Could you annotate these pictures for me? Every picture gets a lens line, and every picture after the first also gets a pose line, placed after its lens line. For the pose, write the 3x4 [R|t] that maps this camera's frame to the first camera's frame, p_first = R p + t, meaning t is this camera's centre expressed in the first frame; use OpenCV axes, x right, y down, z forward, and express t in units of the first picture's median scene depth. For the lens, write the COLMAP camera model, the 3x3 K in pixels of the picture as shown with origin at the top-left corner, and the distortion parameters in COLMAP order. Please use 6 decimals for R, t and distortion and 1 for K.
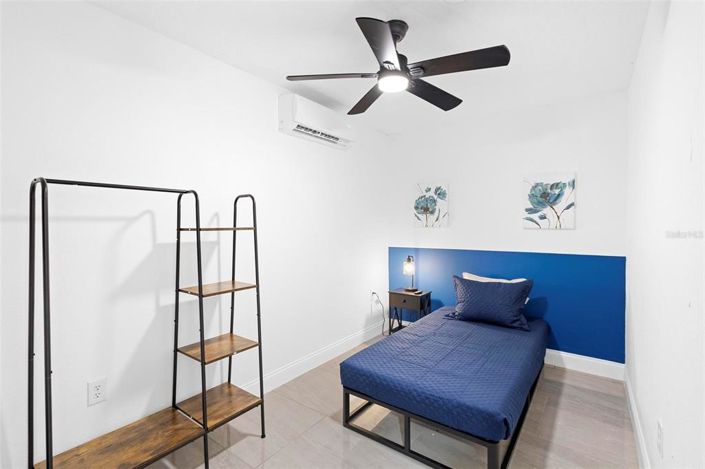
lens RADIAL K [[325.2, 0, 351.2], [0, 325.2, 229.9], [0, 0, 1]] dist [0.011433, -0.001081]
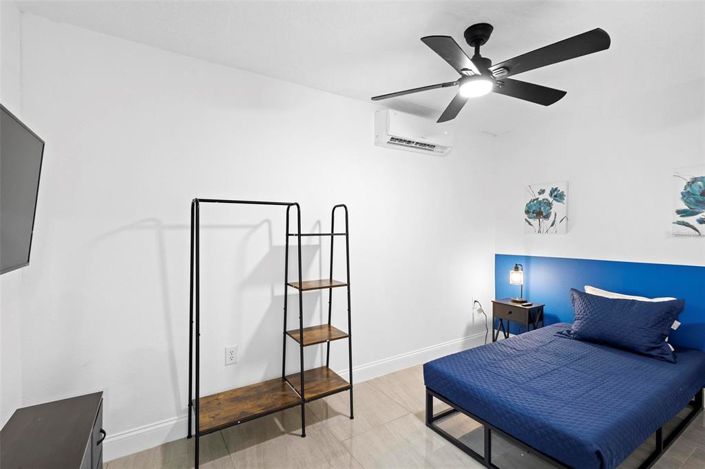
lens RADIAL K [[322.0, 0, 352.8], [0, 322.0, 233.4], [0, 0, 1]] dist [0.010986, -0.000535]
pose [[0.933551, 0.002865, -0.358432, 0.122573], [-0.005011, 0.999975, -0.005058, -0.001351], [0.358409, 0.006518, 0.933542, -0.043064]]
